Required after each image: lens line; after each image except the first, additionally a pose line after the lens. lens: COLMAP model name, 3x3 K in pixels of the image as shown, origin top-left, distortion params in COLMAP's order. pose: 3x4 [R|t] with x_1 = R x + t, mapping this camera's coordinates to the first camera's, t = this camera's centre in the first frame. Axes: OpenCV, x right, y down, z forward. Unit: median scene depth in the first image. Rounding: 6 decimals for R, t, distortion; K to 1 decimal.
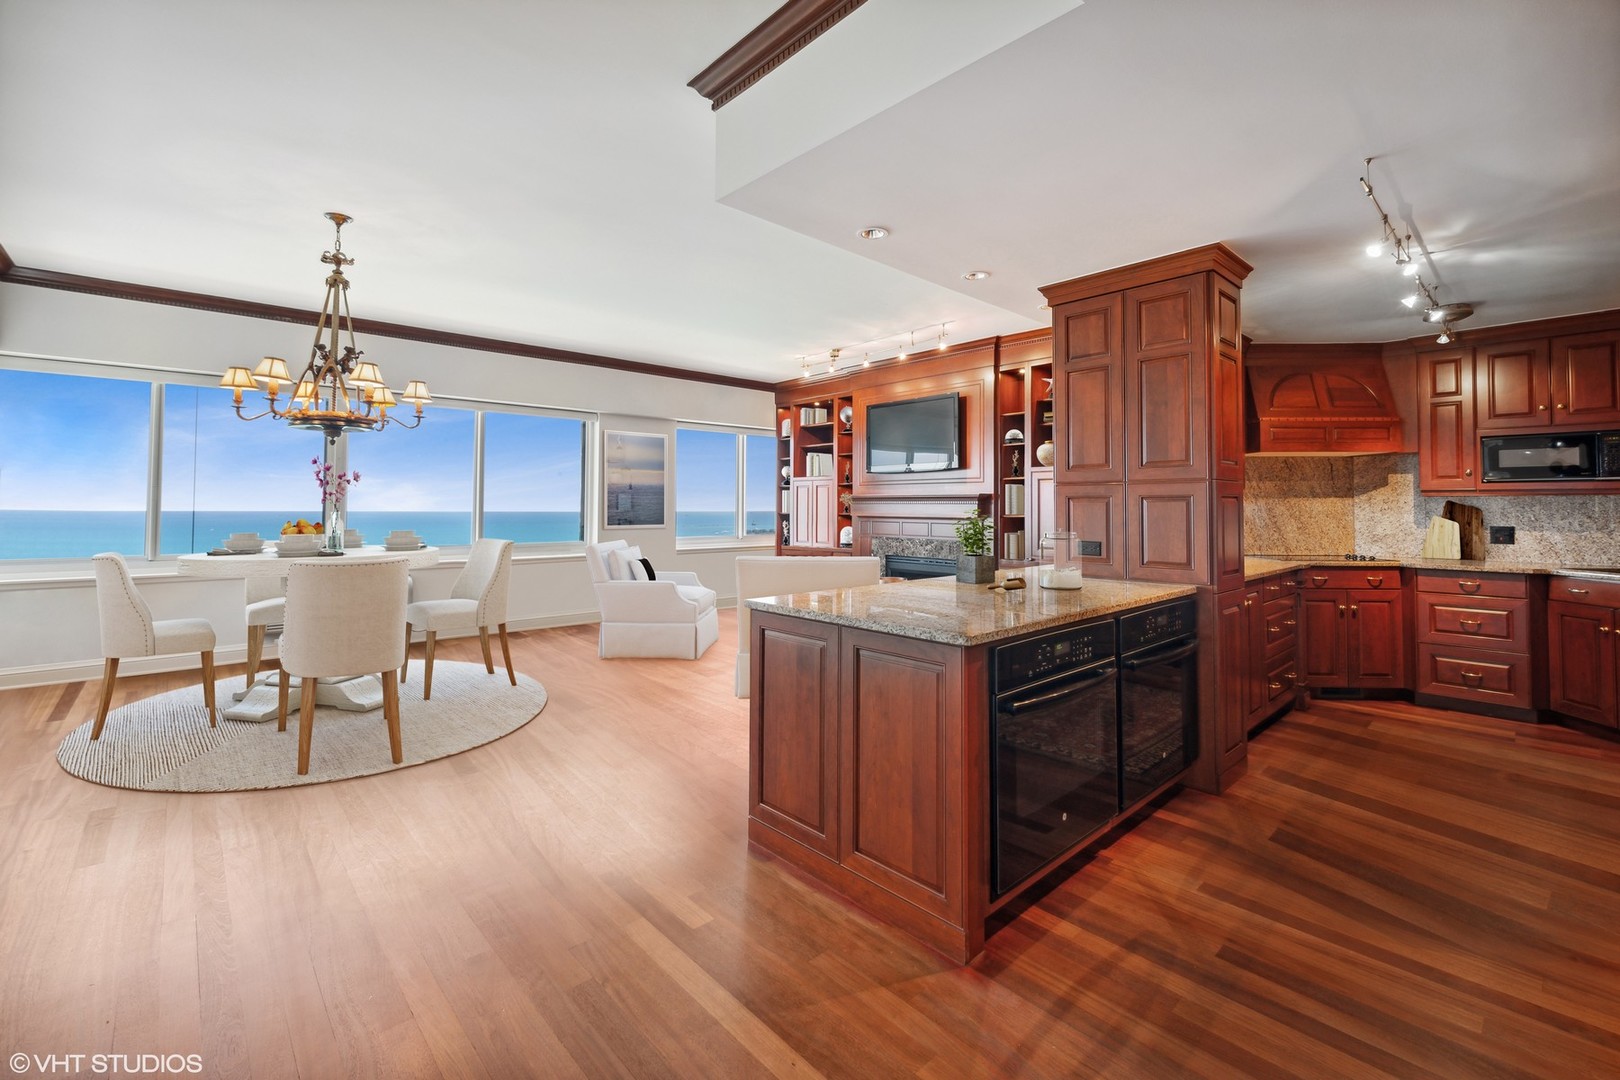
lens RADIAL K [[690.2, 0, 754.0], [0, 690.2, 481.8], [0, 0, 1]] dist [-0.001090, -0.000352]
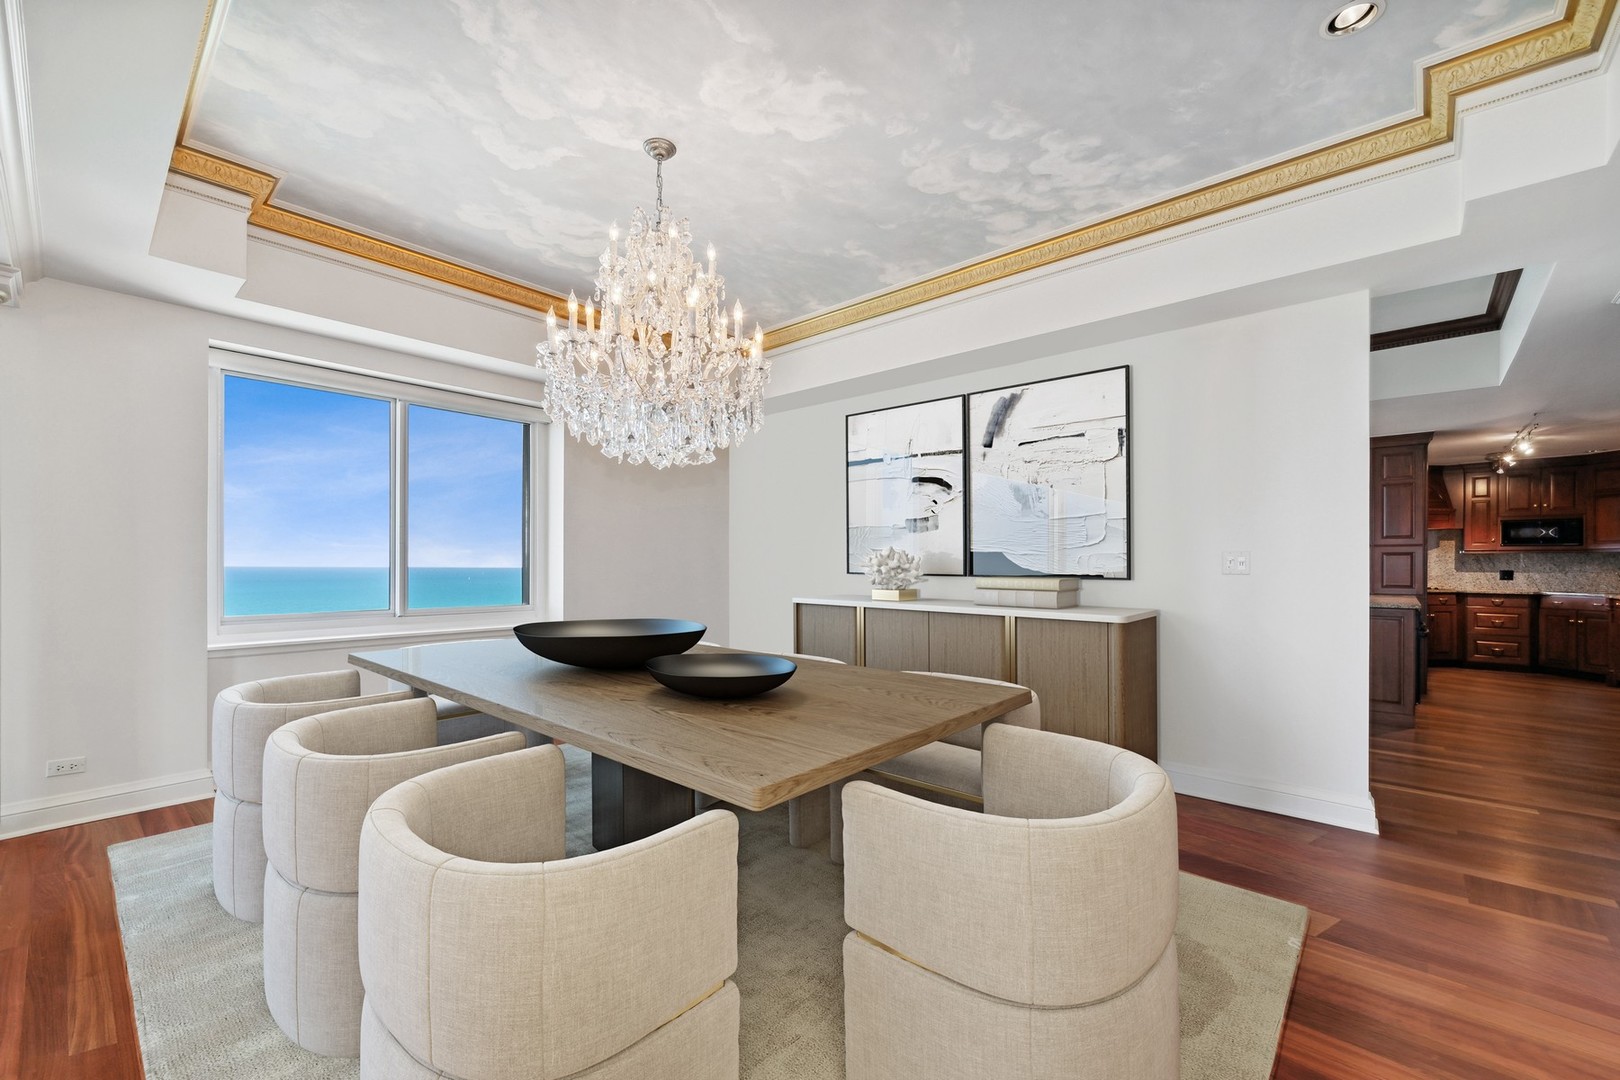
lens RADIAL K [[663.8, 0, 780.8], [0, 663.8, 564.7], [0, 0, 1]] dist [0.013549, 0.000255]
pose [[0.992270, 0.000919, 0.124091, -1.071568], [-0.005953, 0.999174, 0.040205, -0.010471], [-0.123951, -0.040632, 0.991456, -0.542784]]
